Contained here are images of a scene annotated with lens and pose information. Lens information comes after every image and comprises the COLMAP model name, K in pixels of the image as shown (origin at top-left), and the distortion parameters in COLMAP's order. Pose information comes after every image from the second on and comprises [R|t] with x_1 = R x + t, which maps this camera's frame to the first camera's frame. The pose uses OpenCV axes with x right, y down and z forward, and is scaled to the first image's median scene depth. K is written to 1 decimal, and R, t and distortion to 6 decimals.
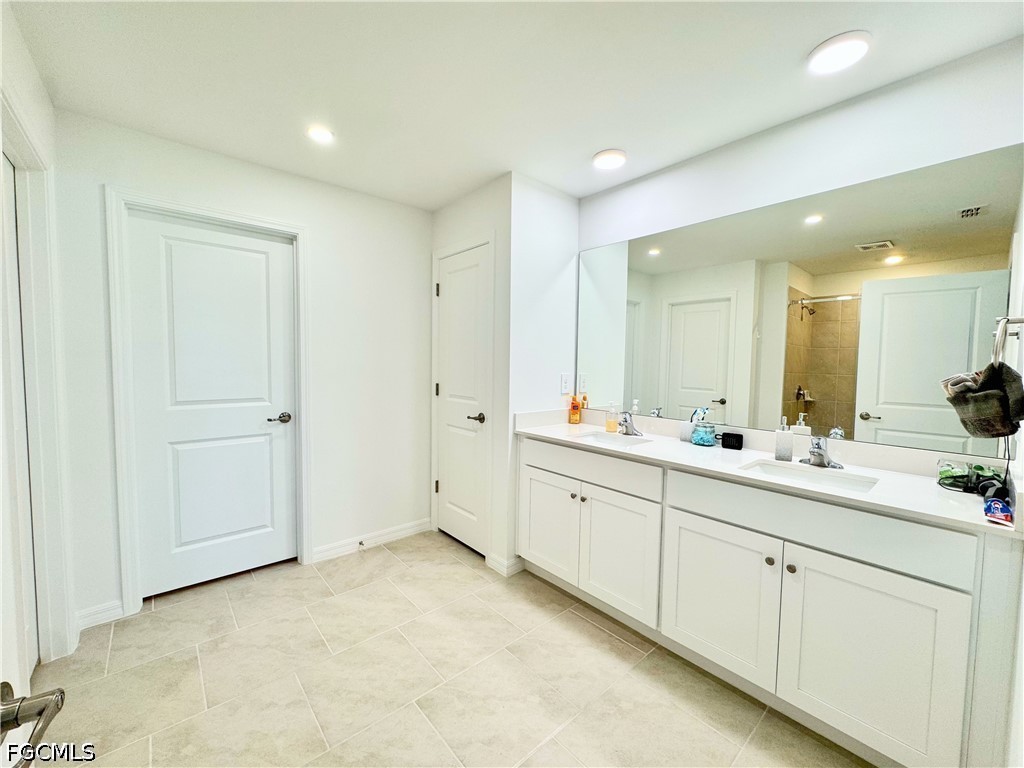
lens RADIAL K [[414.7, 0, 512.0], [0, 414.7, 384.0], [0, 0, 1]] dist [-0.000603, -0.000148]
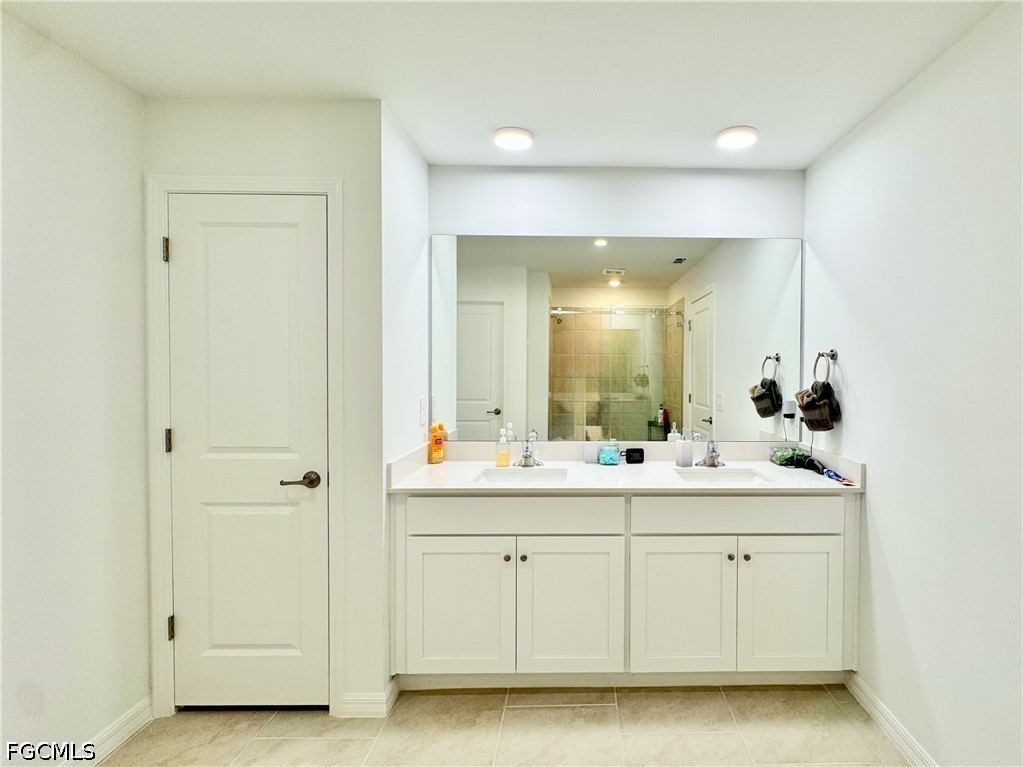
lens RADIAL K [[461.6, 0, 511.5], [0, 461.6, 383.5], [0, 0, 1]] dist [-0.000653, -0.000274]
pose [[0.637385, -0.039153, 0.769550, -0.427035], [0.044033, 0.998927, 0.014353, -0.057444], [-0.769287, 0.024737, 0.638425, 0.378669]]
